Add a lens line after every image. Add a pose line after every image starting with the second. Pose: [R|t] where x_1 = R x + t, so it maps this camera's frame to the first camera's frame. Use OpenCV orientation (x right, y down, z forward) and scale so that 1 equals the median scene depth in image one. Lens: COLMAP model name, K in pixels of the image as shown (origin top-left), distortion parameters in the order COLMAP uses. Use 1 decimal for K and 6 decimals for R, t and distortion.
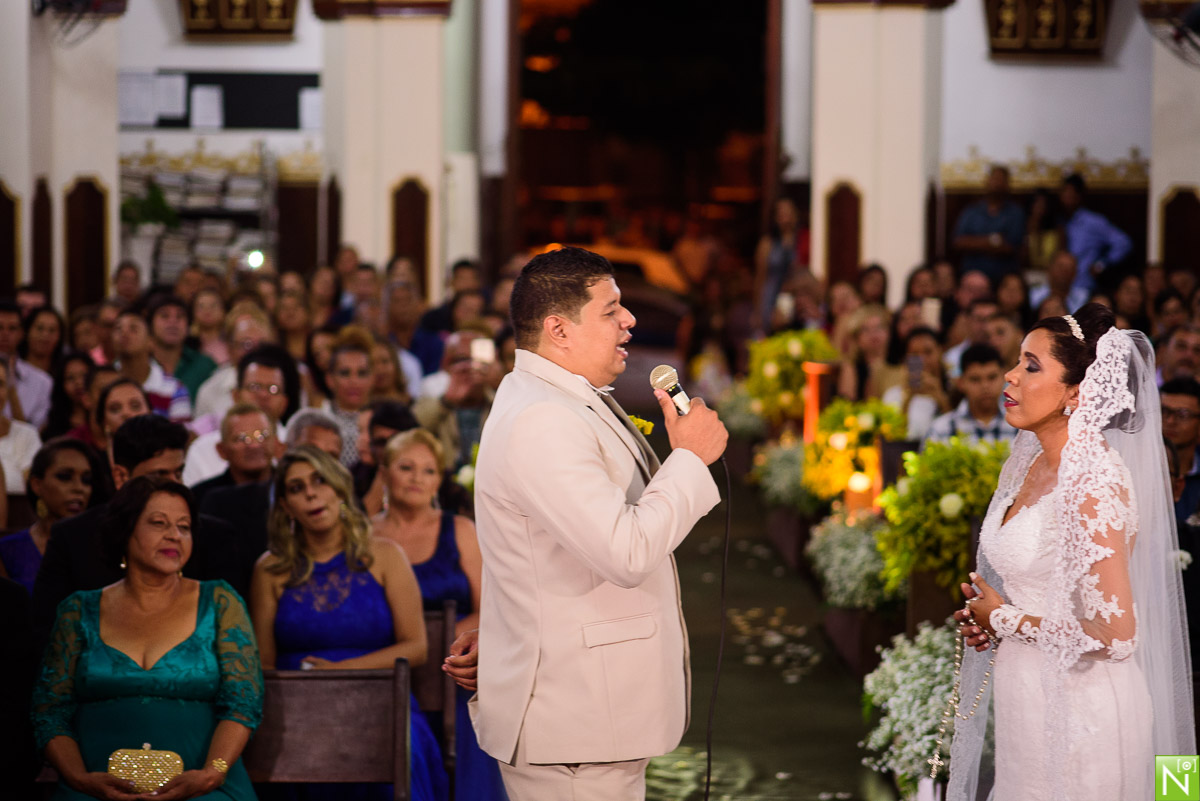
lens RADIAL K [[3717.9, 0, 600.0], [0, 3717.9, 400.5], [0, 0, 1]] dist [0.115398, 0.864629]
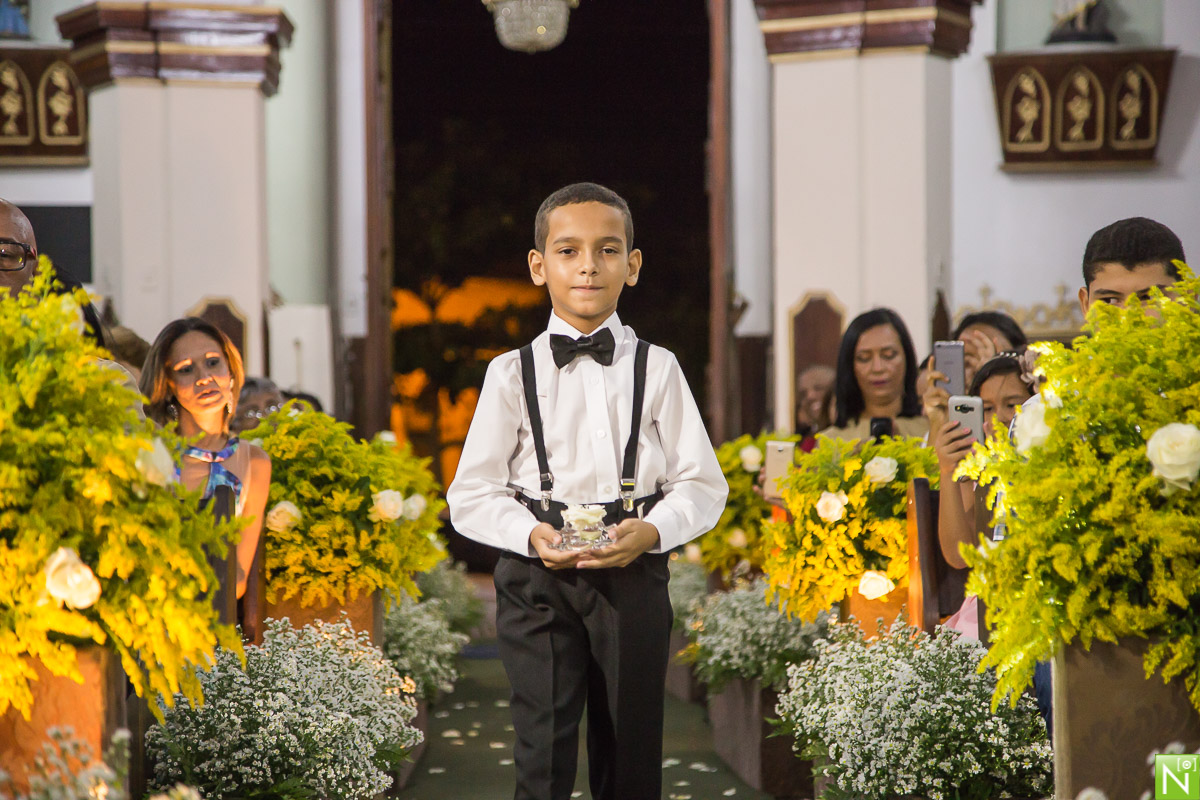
lens RADIAL K [[3439.0, 0, 600.0], [0, 3439.0, 400.0], [0, 0, 1]] dist [0.720580, -1.260130]
pose [[0.999839, -0.016693, 0.006631, 0.022972], [0.017275, 0.994782, -0.100551, 0.034672], [-0.004918, 0.100650, 0.994910, 0.414016]]
